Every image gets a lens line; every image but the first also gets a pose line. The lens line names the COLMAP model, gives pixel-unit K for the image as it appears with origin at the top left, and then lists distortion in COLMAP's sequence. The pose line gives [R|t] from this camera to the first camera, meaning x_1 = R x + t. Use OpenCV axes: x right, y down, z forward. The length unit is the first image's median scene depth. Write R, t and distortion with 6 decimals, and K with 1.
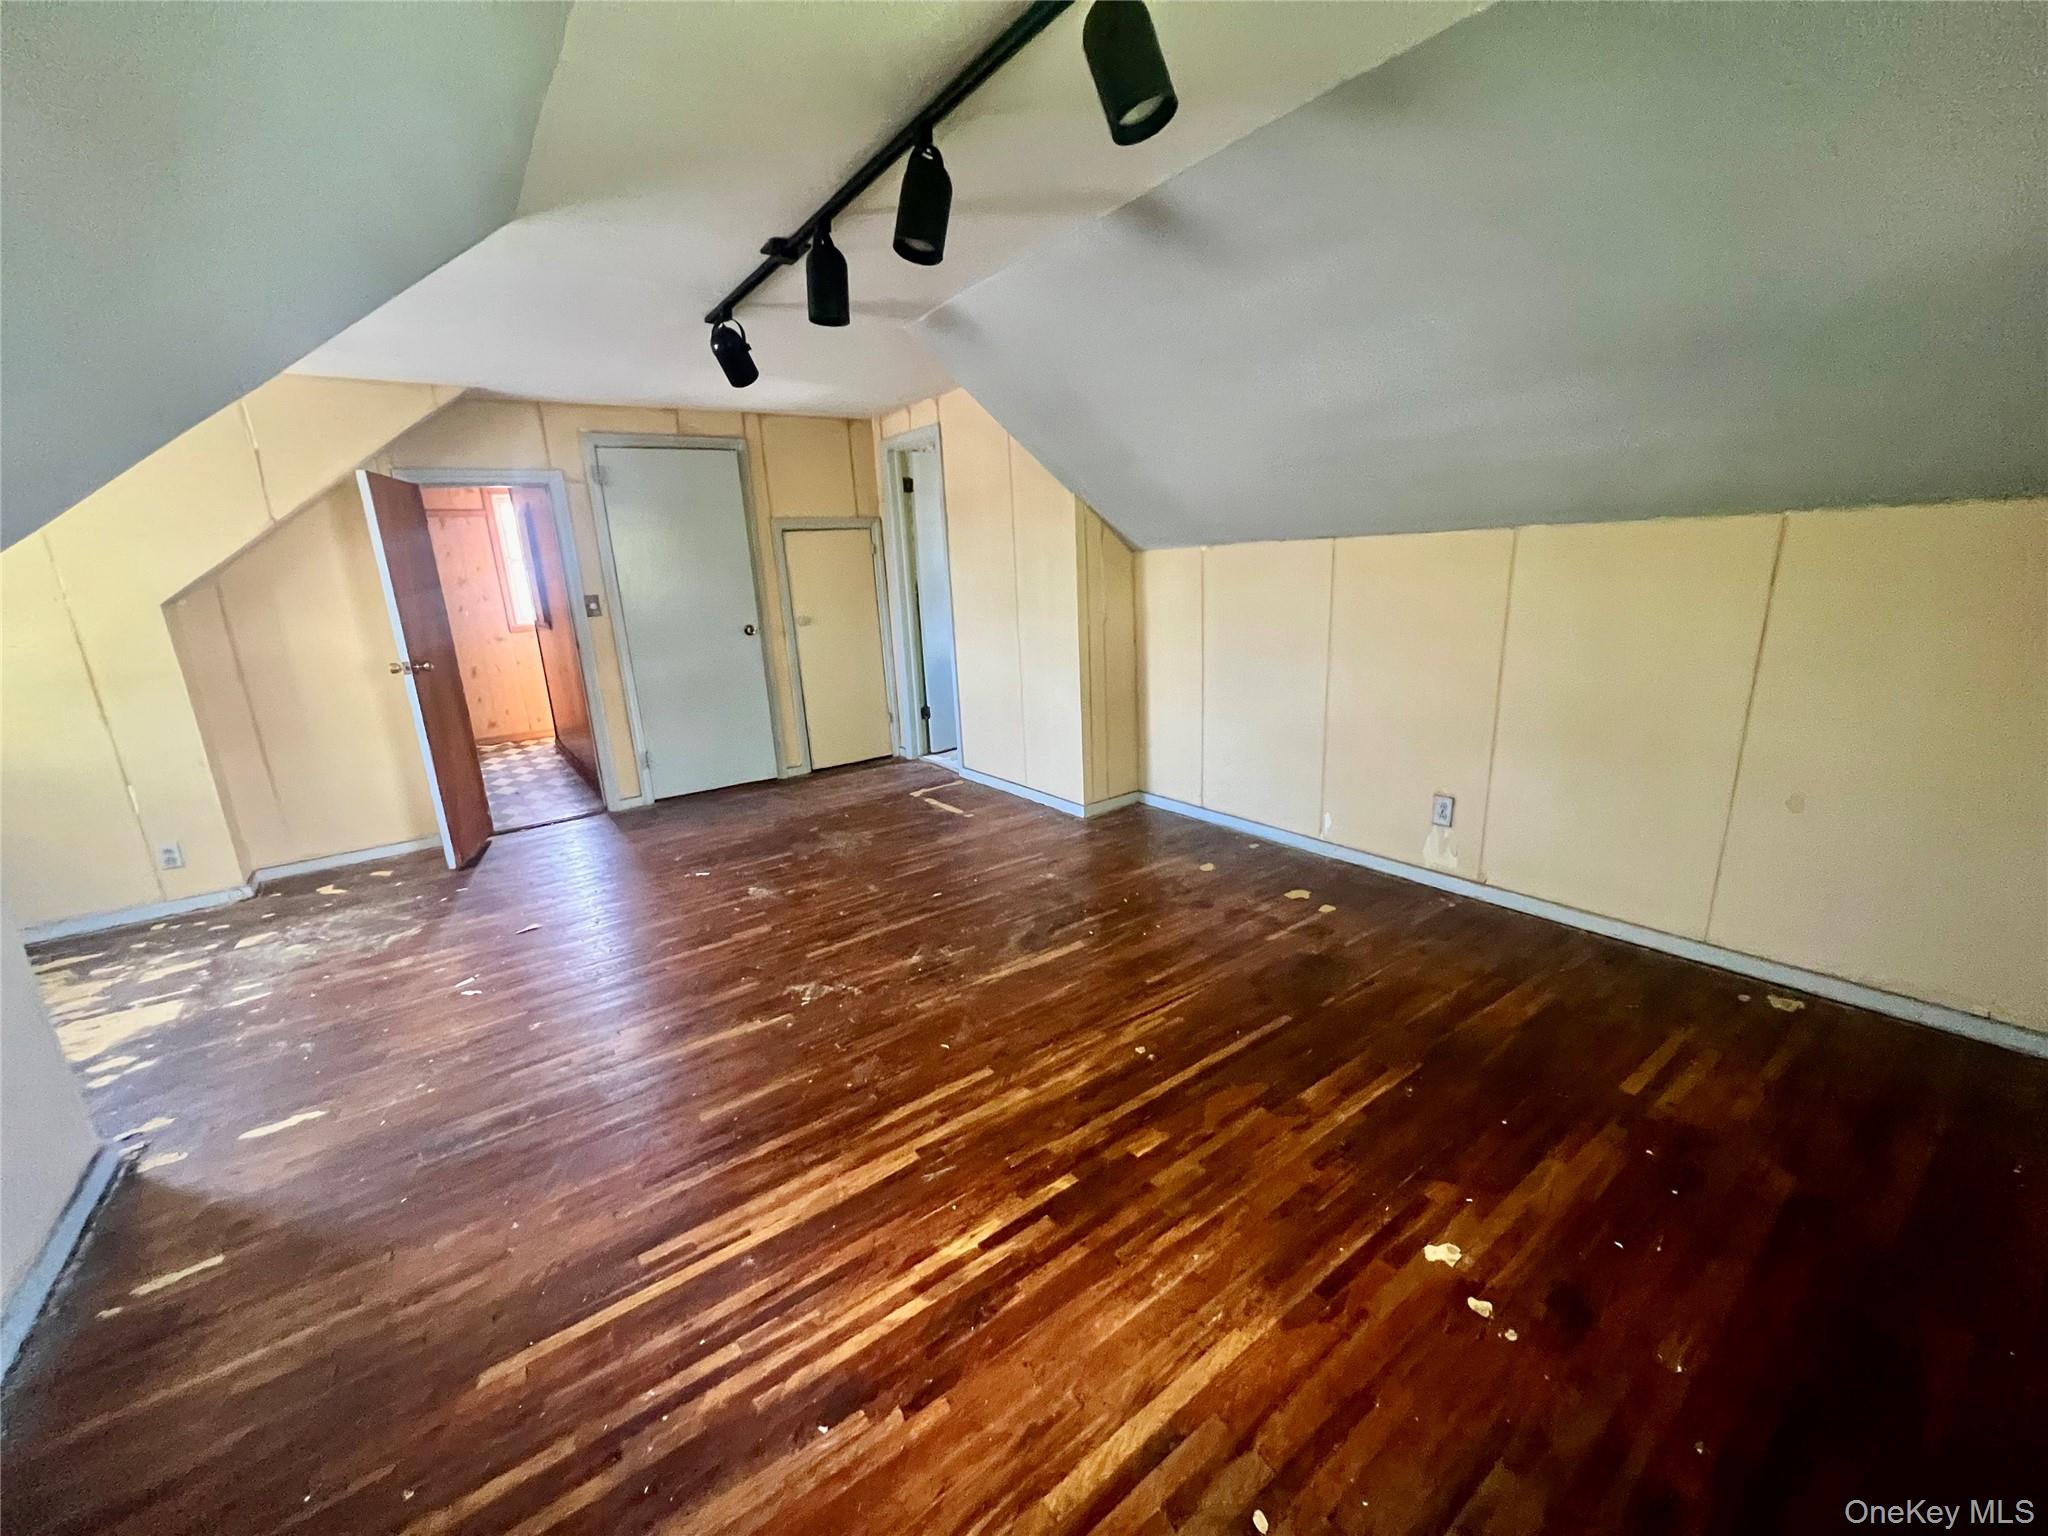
lens RADIAL K [[822.1, 0, 1022.6], [0, 822.1, 769.9], [0, 0, 1]] dist [-0.002816, -0.000151]
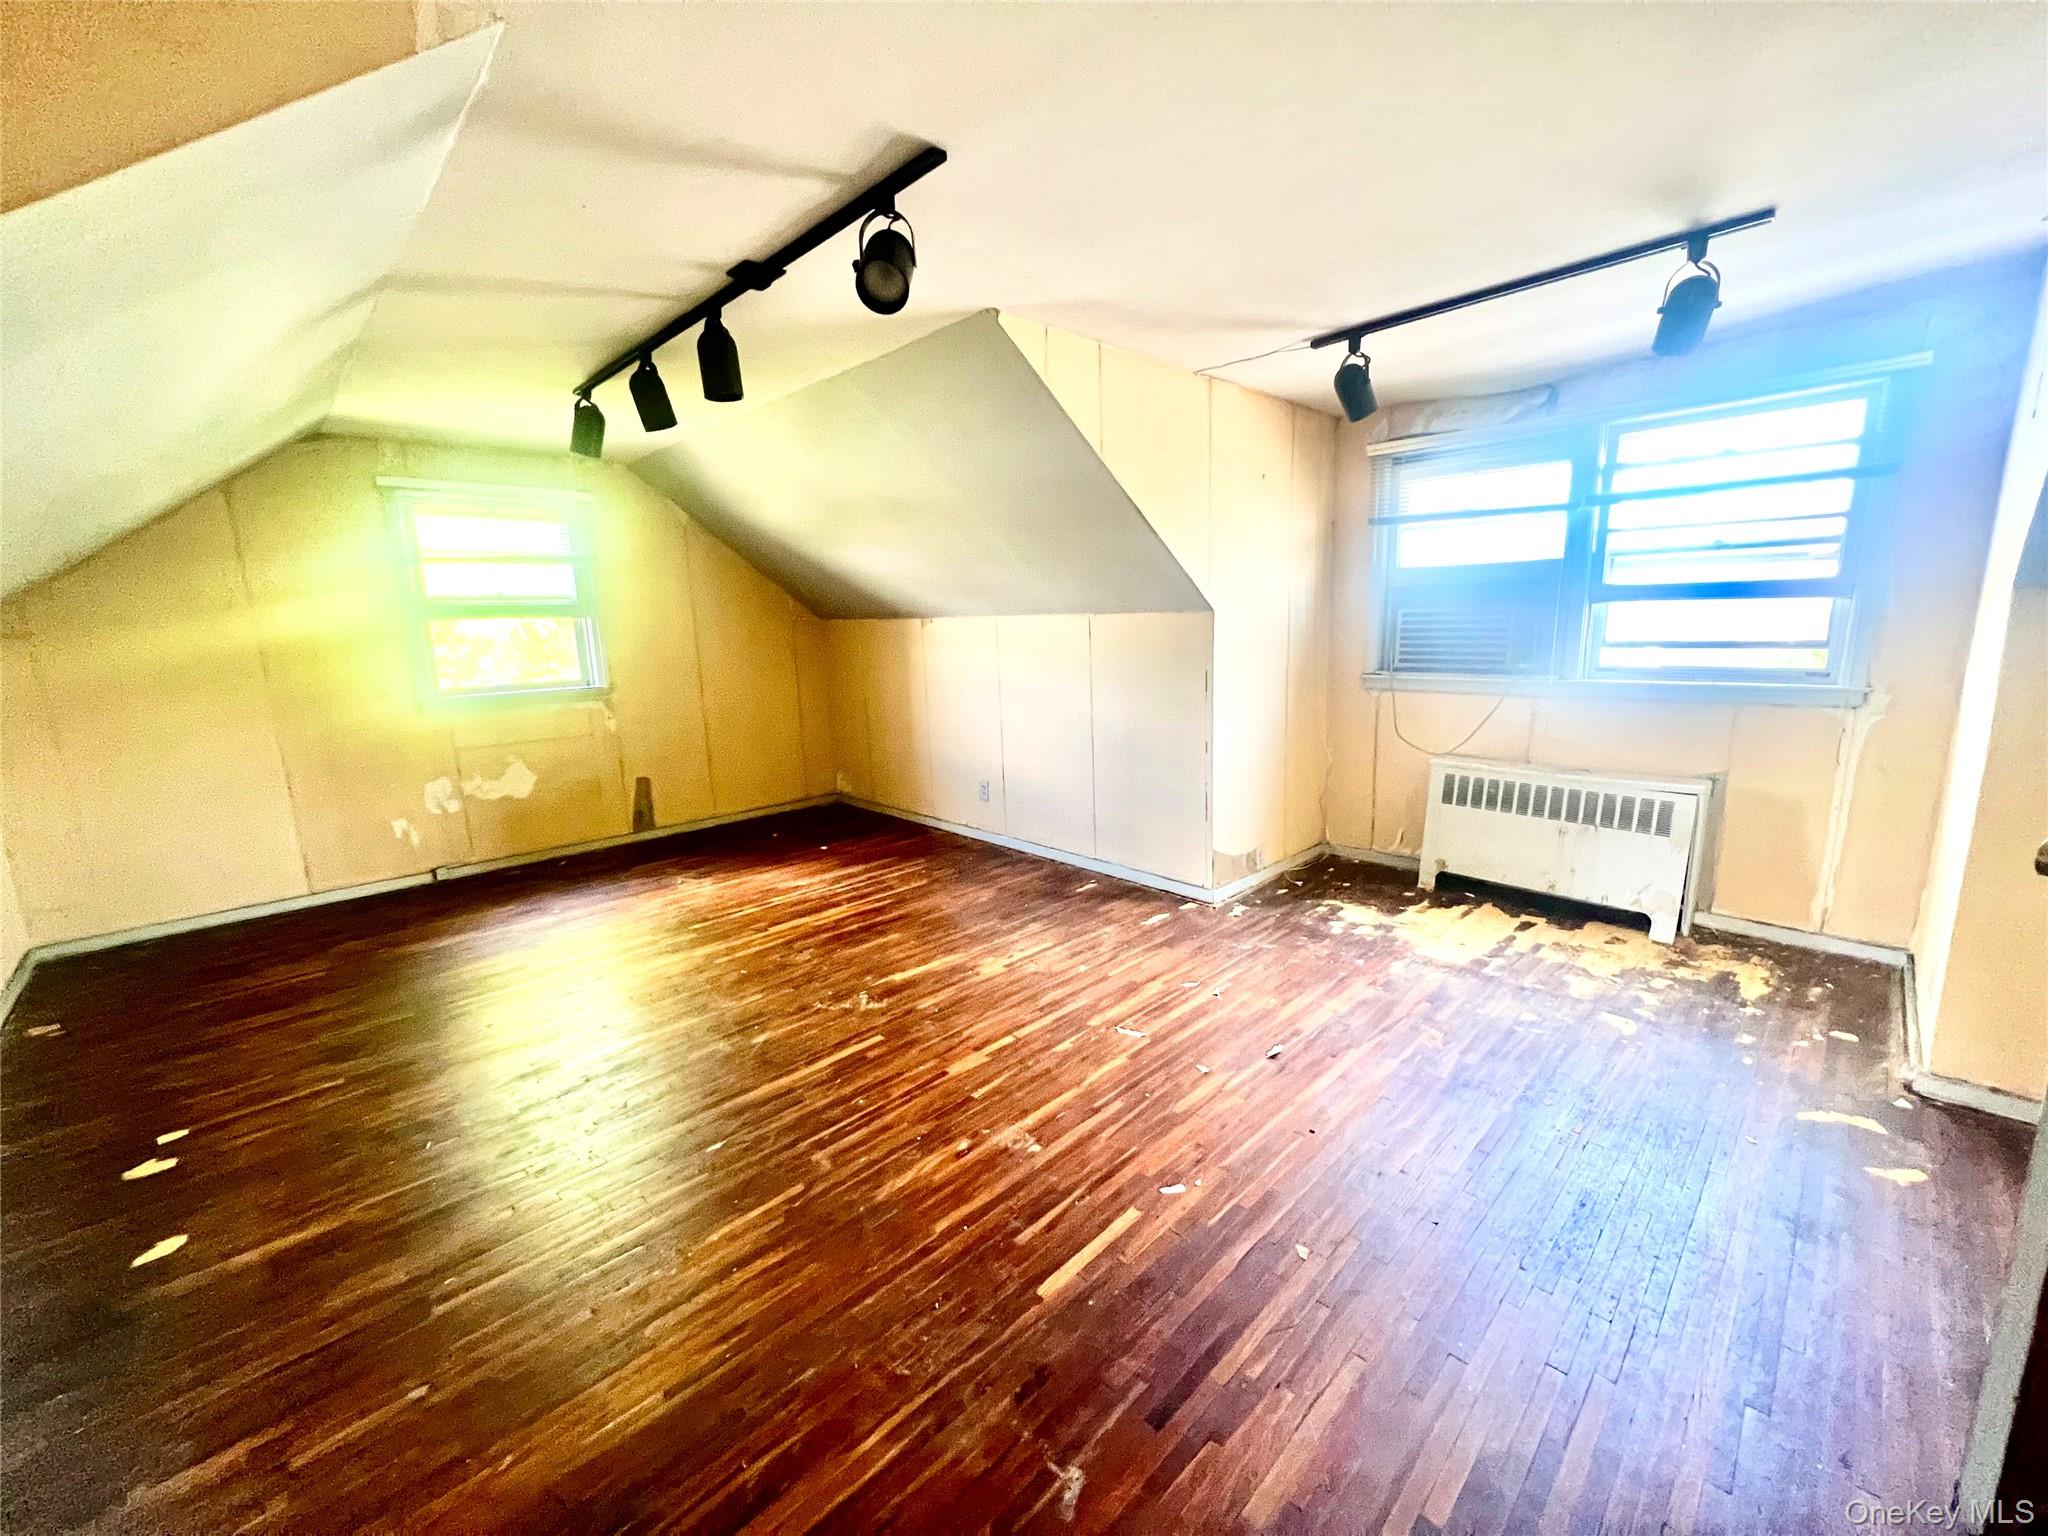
lens RADIAL K [[813.7, 0, 1025.0], [0, 813.7, 768.1], [0, 0, 1]] dist [-0.000063, 0.000019]
pose [[-0.987208, 0.103648, -0.121154, -0.370563], [0.042459, 0.903331, 0.426837, -0.460323], [0.153683, 0.416233, -0.896176, 1.859030]]
